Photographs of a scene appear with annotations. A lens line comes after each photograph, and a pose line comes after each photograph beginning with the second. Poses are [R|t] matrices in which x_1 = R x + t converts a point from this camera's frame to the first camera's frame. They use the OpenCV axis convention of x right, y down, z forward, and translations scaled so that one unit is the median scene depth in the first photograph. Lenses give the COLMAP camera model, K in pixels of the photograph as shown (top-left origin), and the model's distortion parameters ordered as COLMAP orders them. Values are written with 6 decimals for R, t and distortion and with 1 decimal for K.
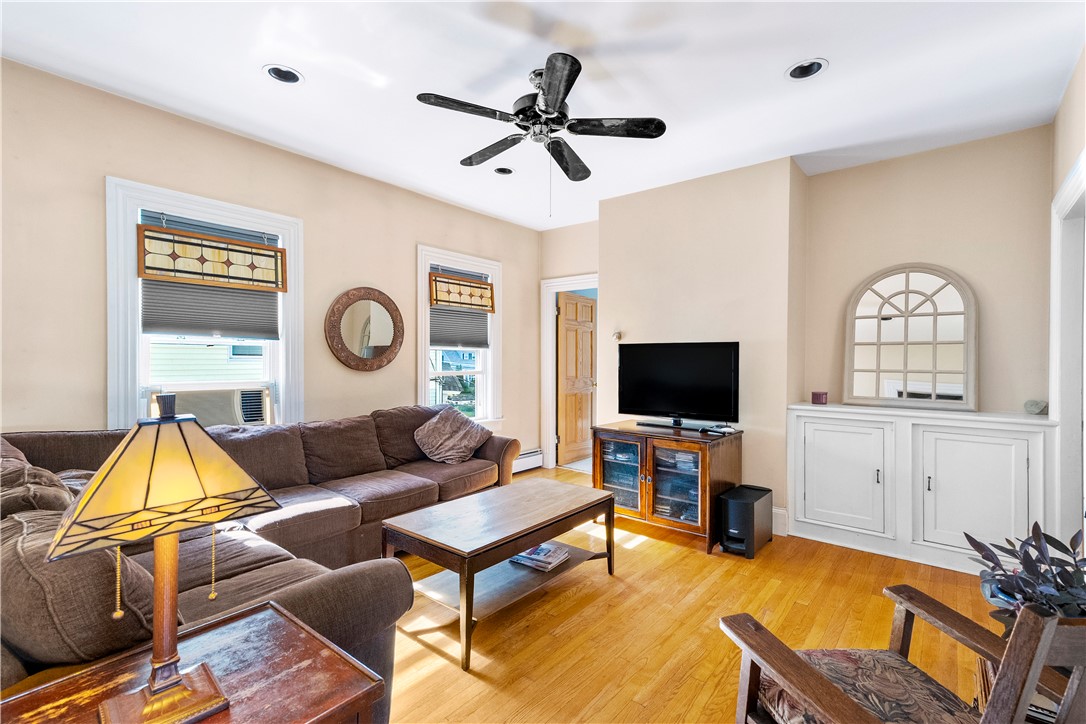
lens RADIAL K [[495.7, 0, 543.5], [0, 495.7, 362.9], [0, 0, 1]] dist [0.024963, 0.000035]
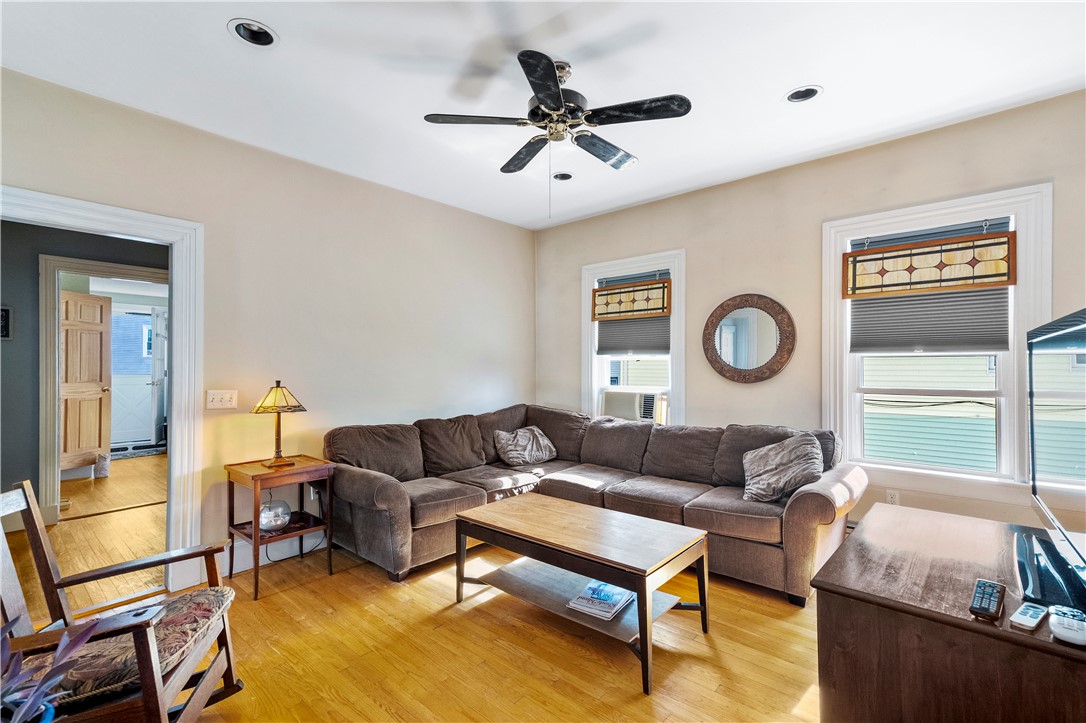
lens RADIAL K [[495.7, 0, 543.5], [0, 495.7, 361.4], [0, 0, 1]] dist [0.024963, 0.000035]
pose [[-0.044781, -0.022307, -0.998748, 0.561701], [-0.011296, 0.999698, -0.021822, 0.000655], [0.998933, 0.010304, -0.045019, 0.614053]]
